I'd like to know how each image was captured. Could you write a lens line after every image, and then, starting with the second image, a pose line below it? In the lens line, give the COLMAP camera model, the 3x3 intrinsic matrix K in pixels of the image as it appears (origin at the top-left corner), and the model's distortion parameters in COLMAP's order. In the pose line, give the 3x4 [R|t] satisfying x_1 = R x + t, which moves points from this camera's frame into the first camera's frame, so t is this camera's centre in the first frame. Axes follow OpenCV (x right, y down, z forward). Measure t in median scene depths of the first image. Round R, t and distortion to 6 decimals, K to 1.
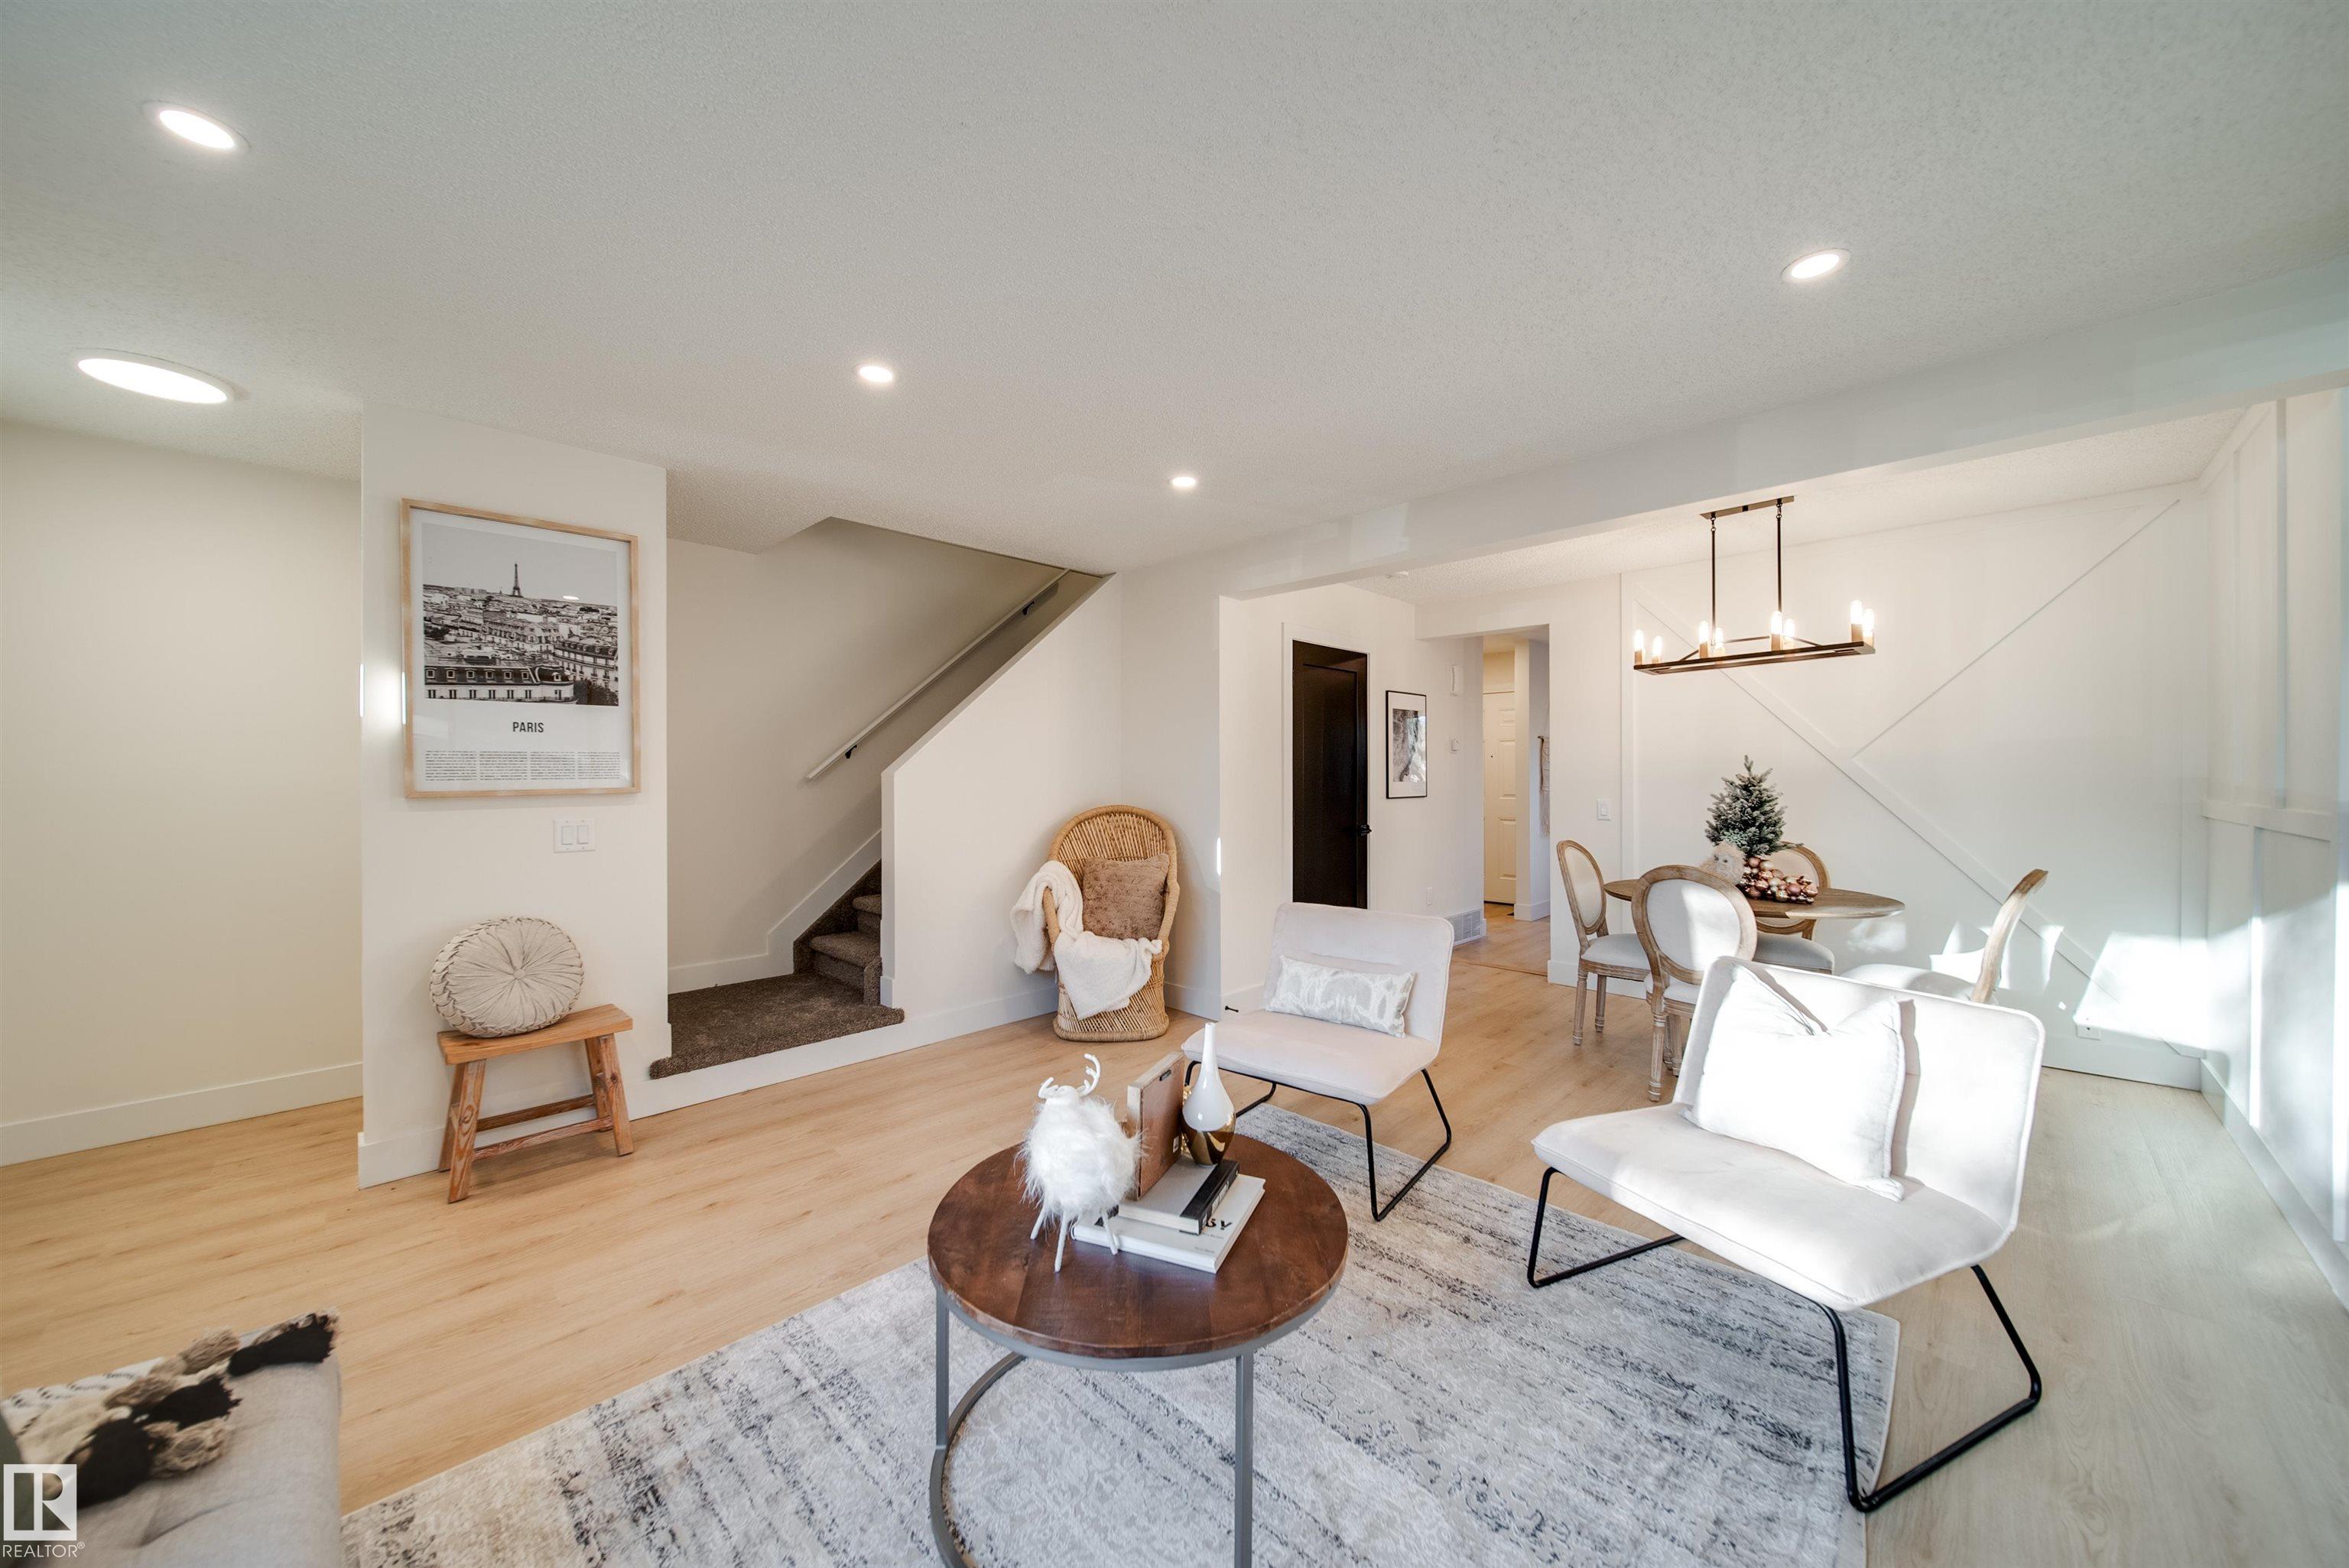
lens RADIAL K [[831.7, 0, 1174.4], [0, 831.7, 782.7], [0, 0, 1]] dist [-0.001134, -0.001012]
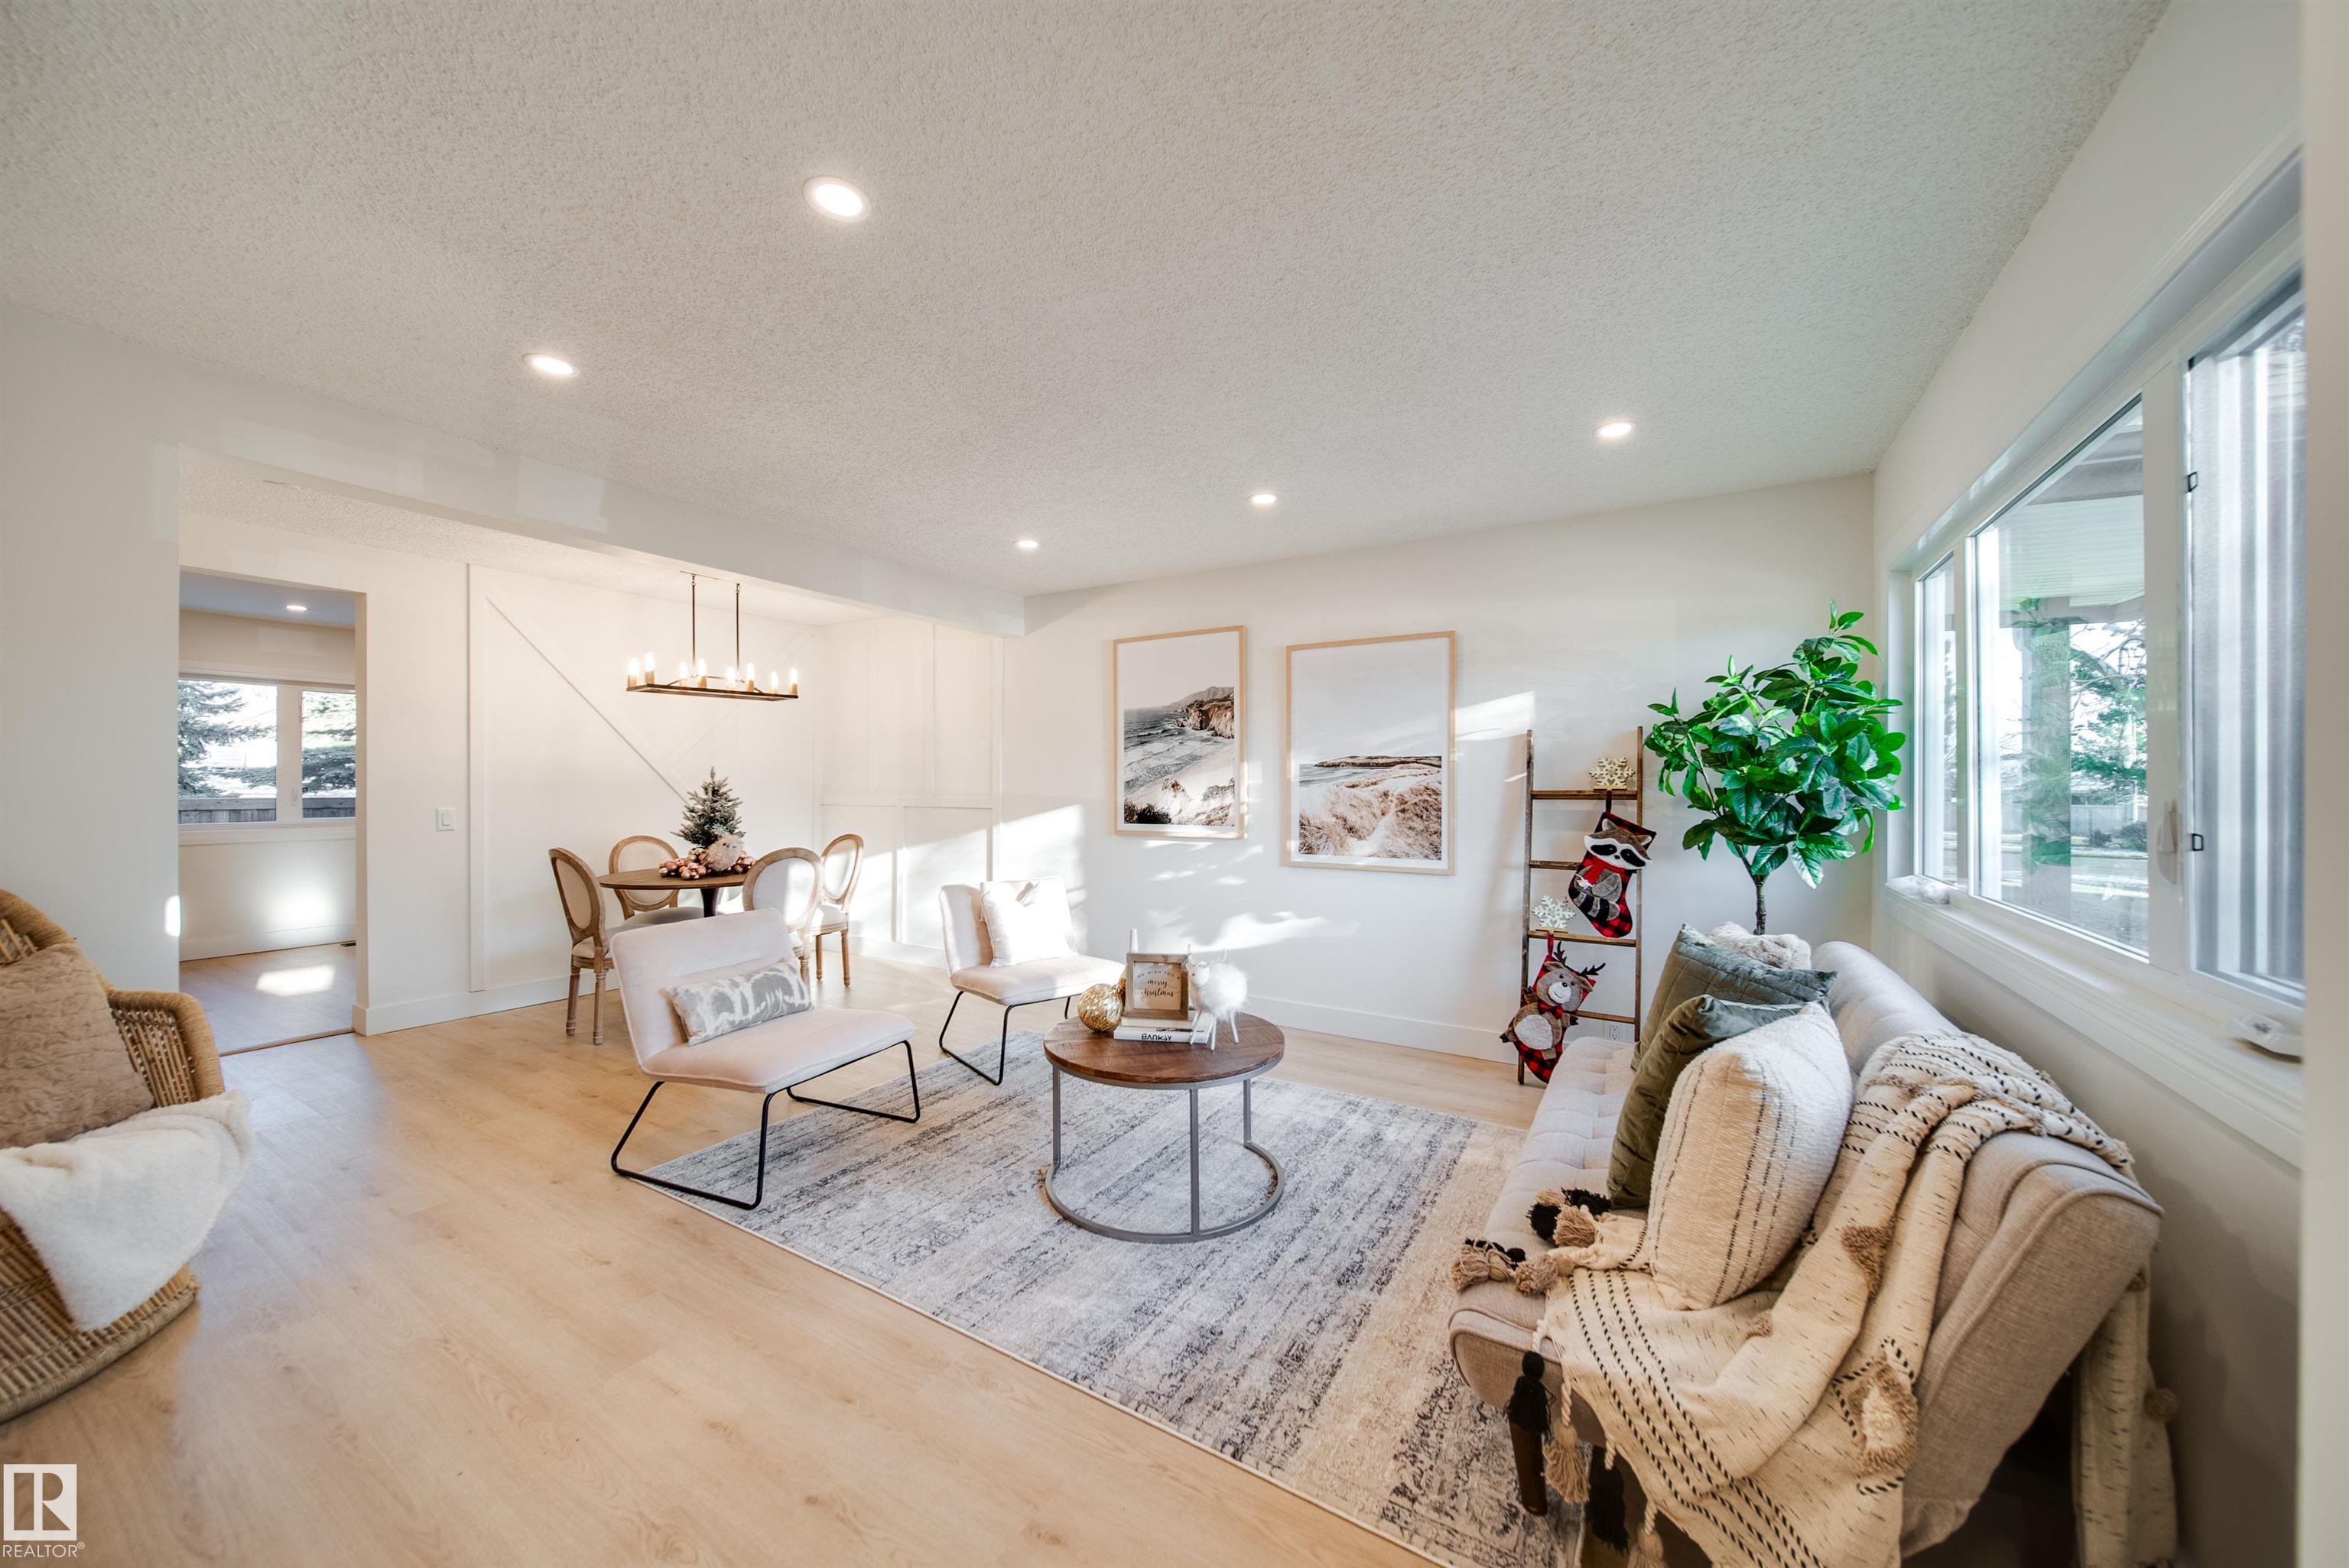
lens RADIAL K [[831.7, 0, 1187.4], [0, 831.7, 787.7], [0, 0, 1]] dist [-0.001134, -0.001012]
pose [[-0.244055, -0.003978, 0.969753, -0.907763], [0.002054, 0.999987, 0.004619, -0.004762], [-0.969759, 0.003119, -0.244044, 0.724207]]
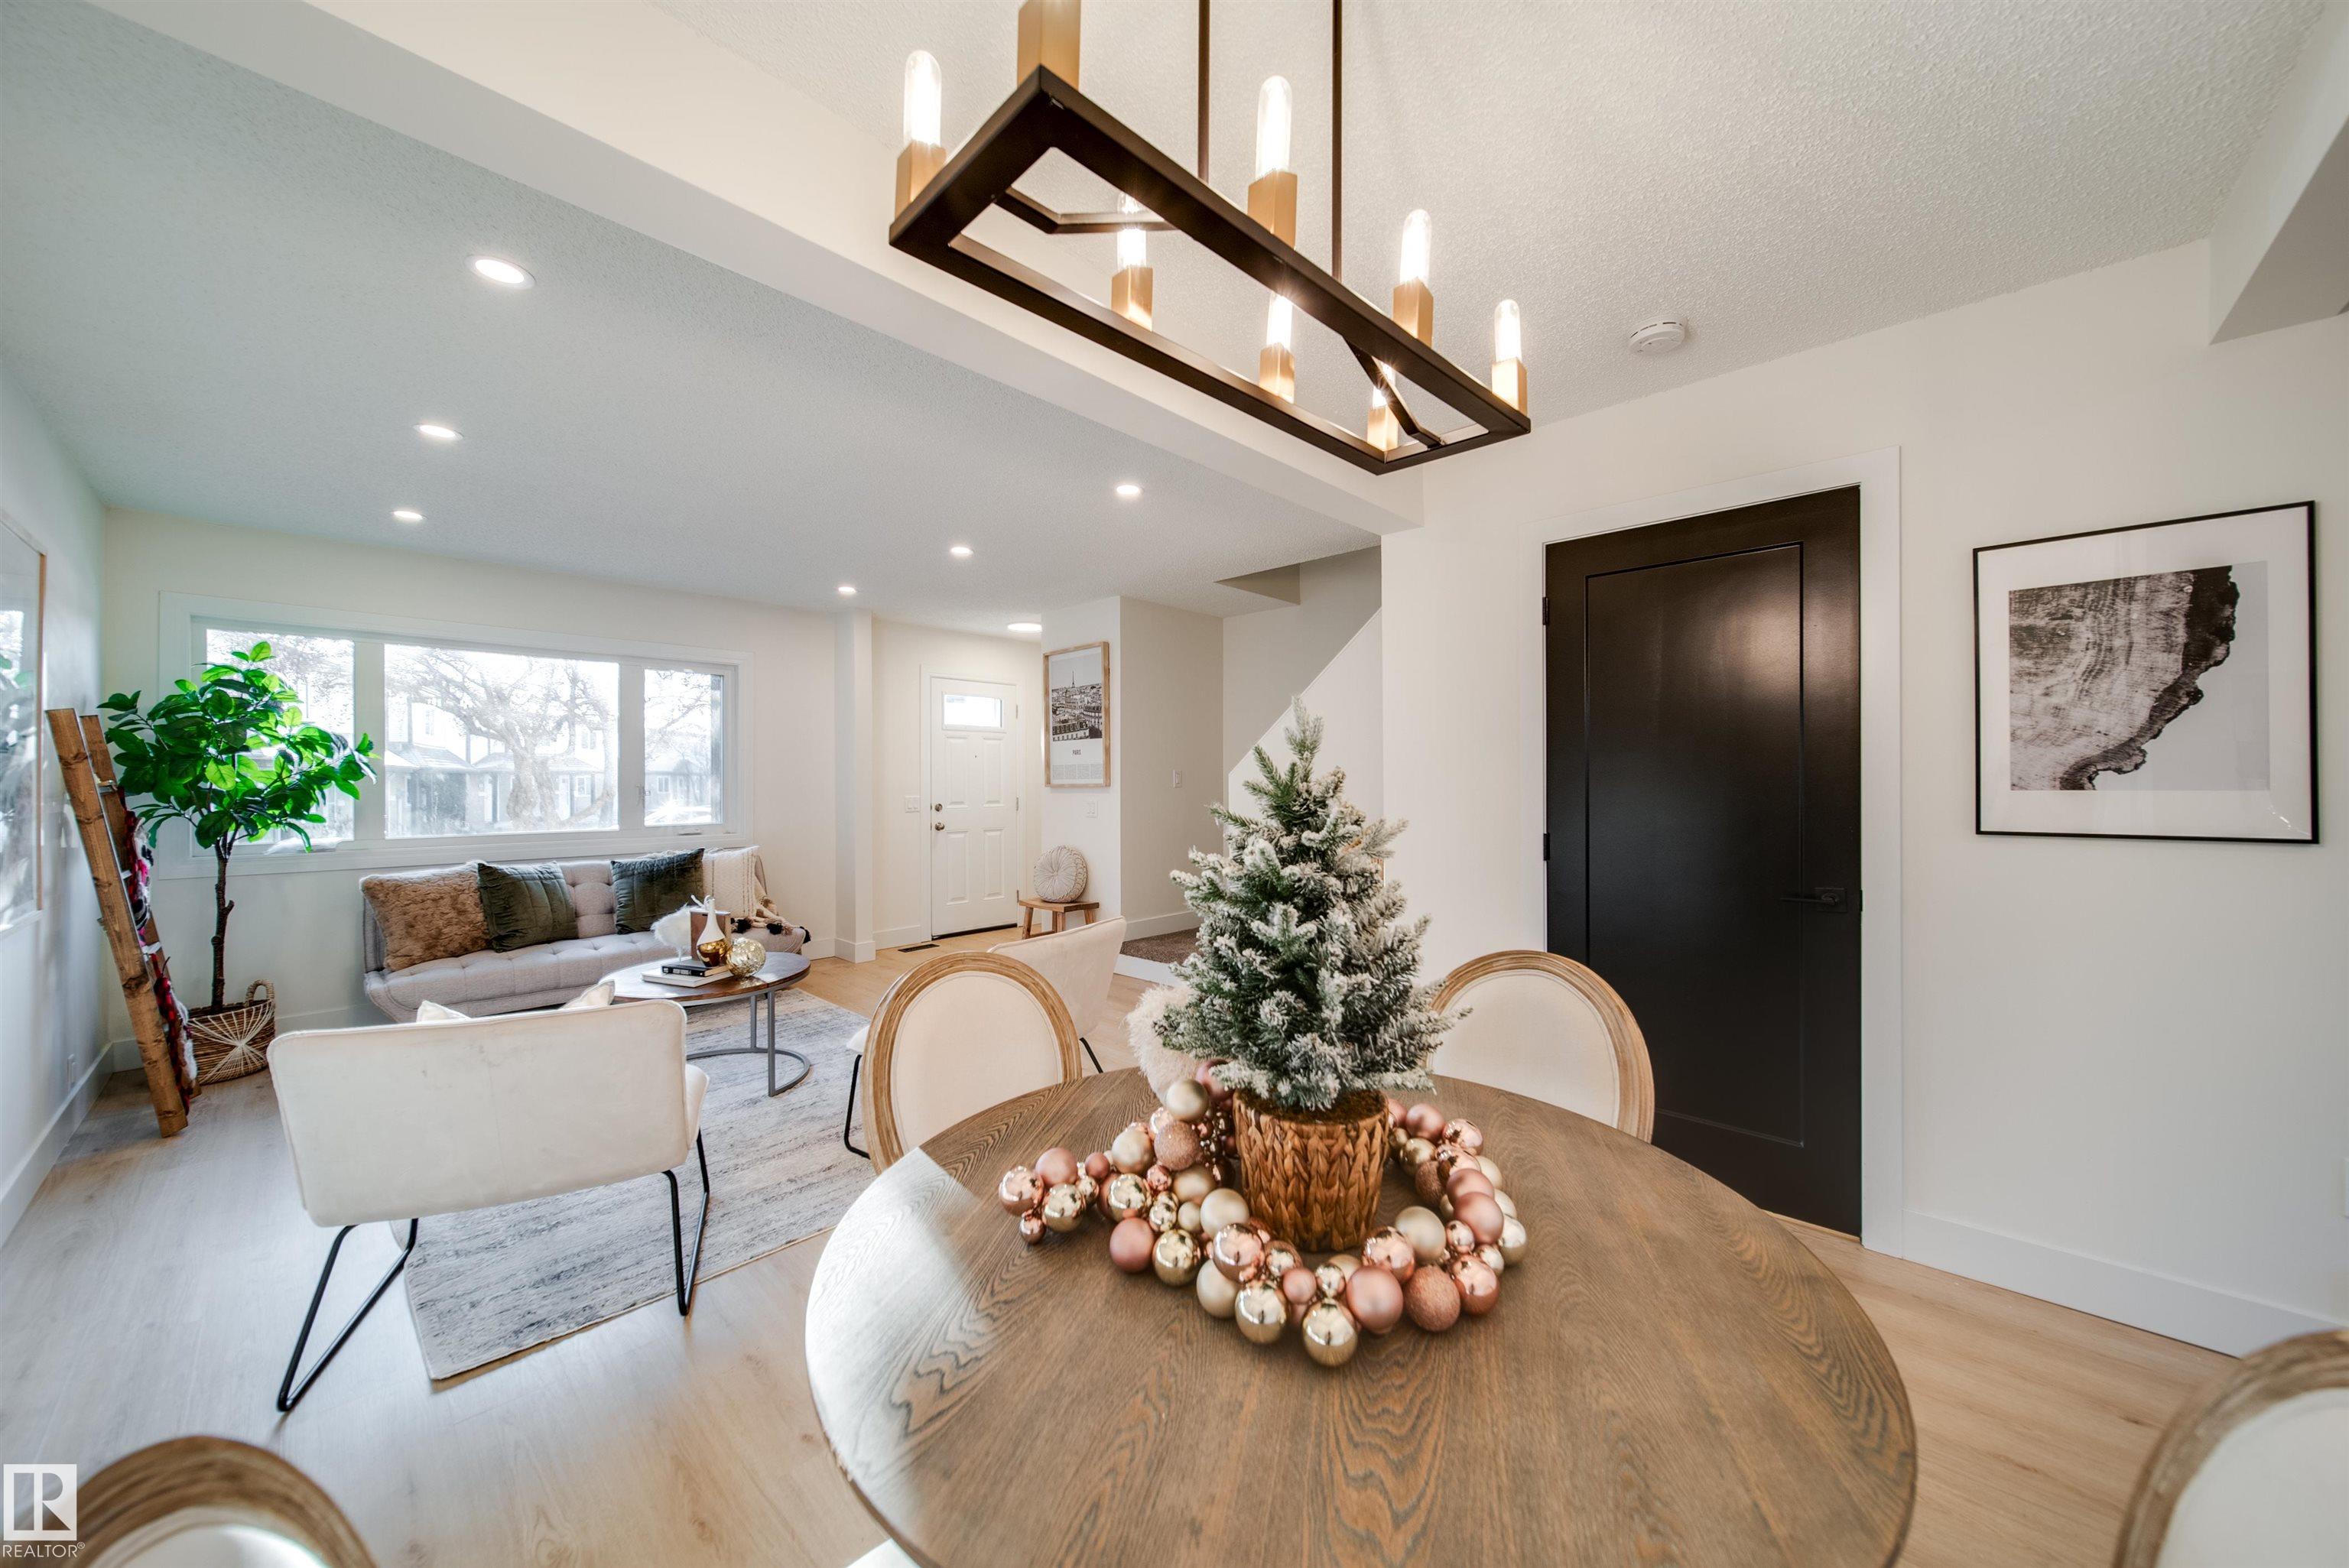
lens RADIAL K [[831.7, 0, 1169.8], [0, 831.7, 776.6], [0, 0, 1]] dist [-0.001134, -0.001012]
pose [[0.015135, 0.001130, -0.999885, 1.174223], [-0.003624, 0.999993, 0.001075, -0.012214], [0.999879, 0.003607, 0.015139, 1.164311]]
